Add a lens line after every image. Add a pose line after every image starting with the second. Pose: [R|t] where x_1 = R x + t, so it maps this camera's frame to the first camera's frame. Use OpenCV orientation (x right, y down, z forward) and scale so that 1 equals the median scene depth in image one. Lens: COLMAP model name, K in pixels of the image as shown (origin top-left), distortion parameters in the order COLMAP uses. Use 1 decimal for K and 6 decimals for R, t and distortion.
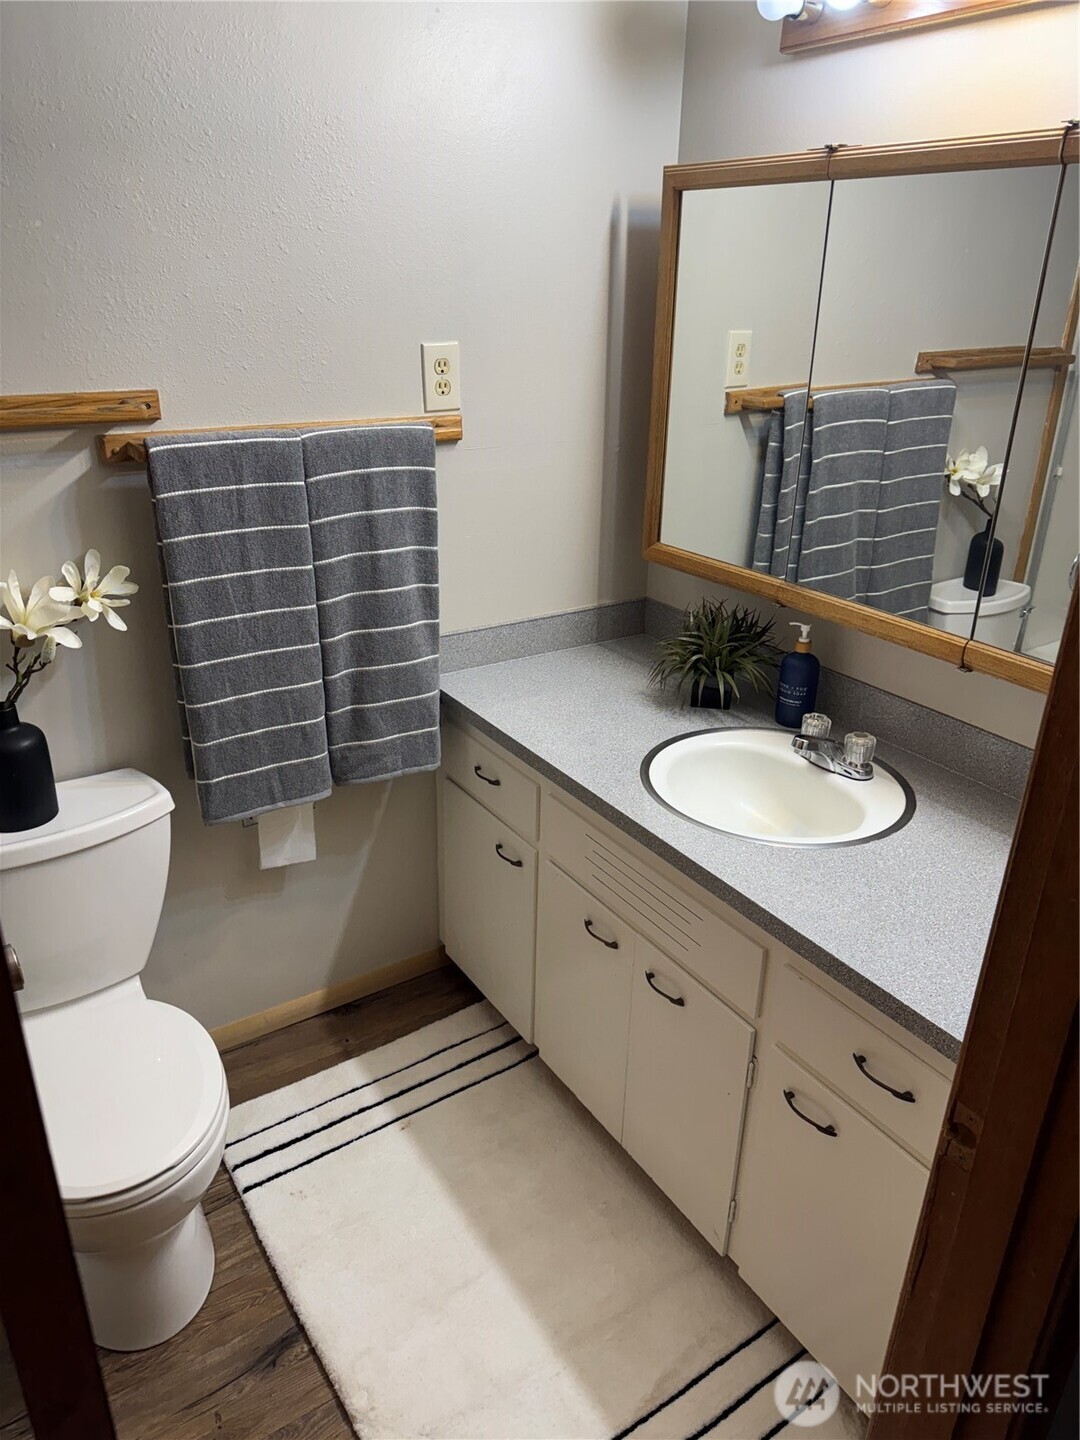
lens RADIAL K [[1006.3, 0, 540.0], [0, 1006.3, 720.0], [0, 0, 1]] dist [0.138483, -0.226692]
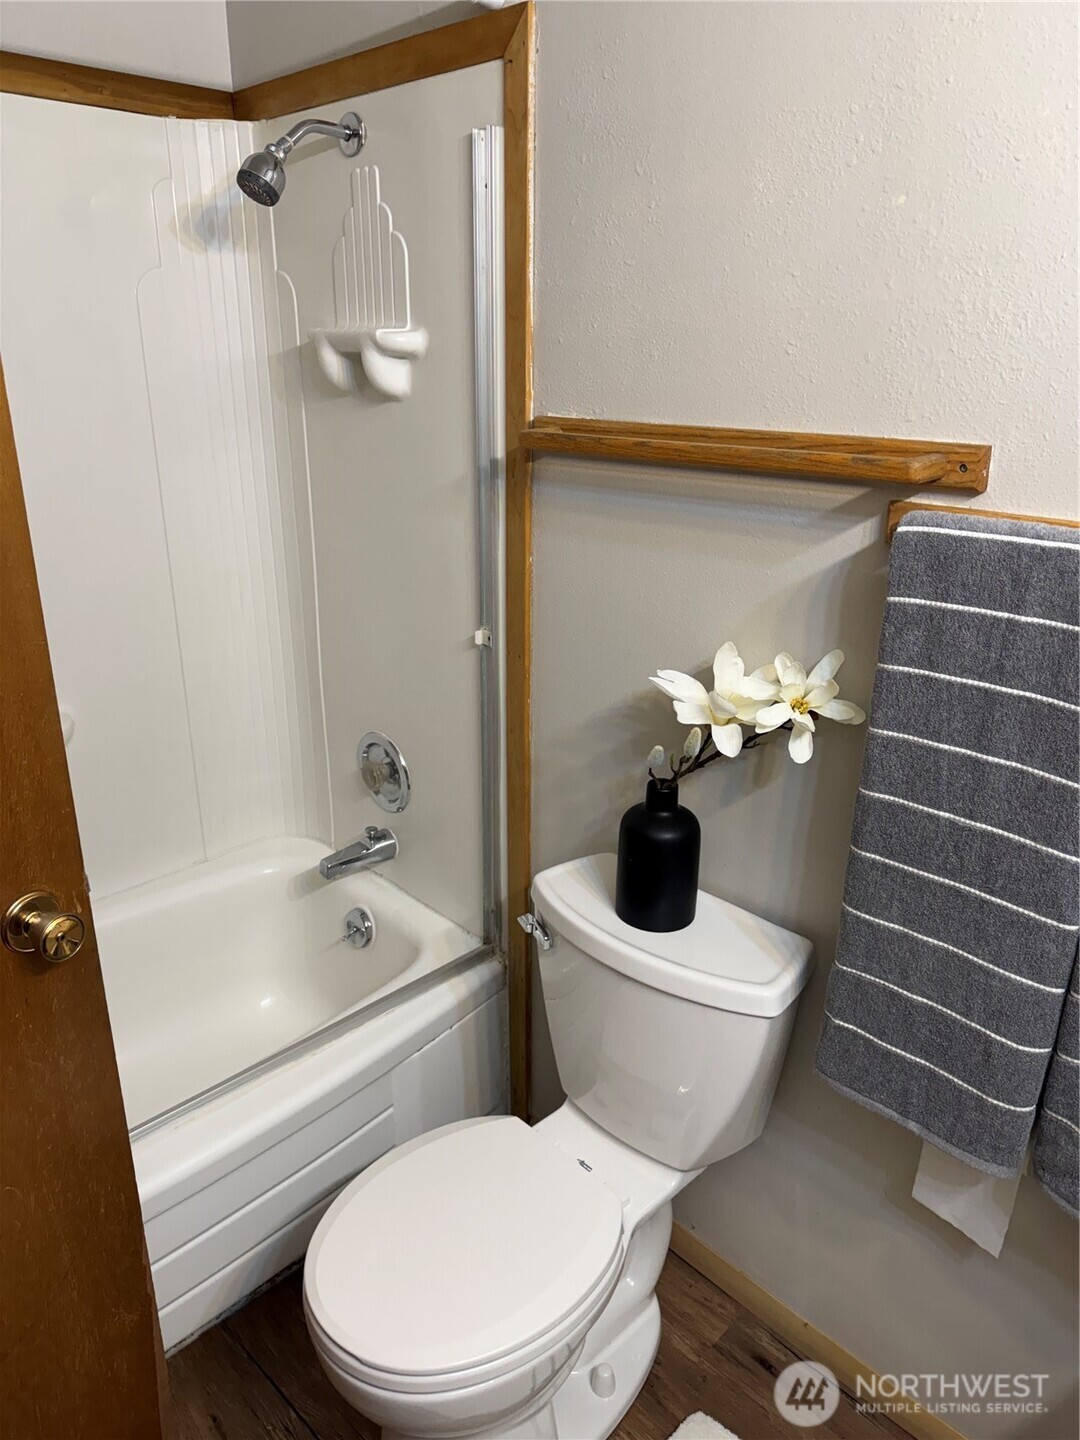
lens RADIAL K [[1006.3, 0, 540.0], [0, 1006.3, 720.0], [0, 0, 1]] dist [0.138483, -0.226692]
pose [[0.214689, 0.328923, -0.919629, 0.200811], [-0.401006, 0.888246, 0.224083, -0.201420], [0.890563, 0.320669, 0.322597, 0.601539]]
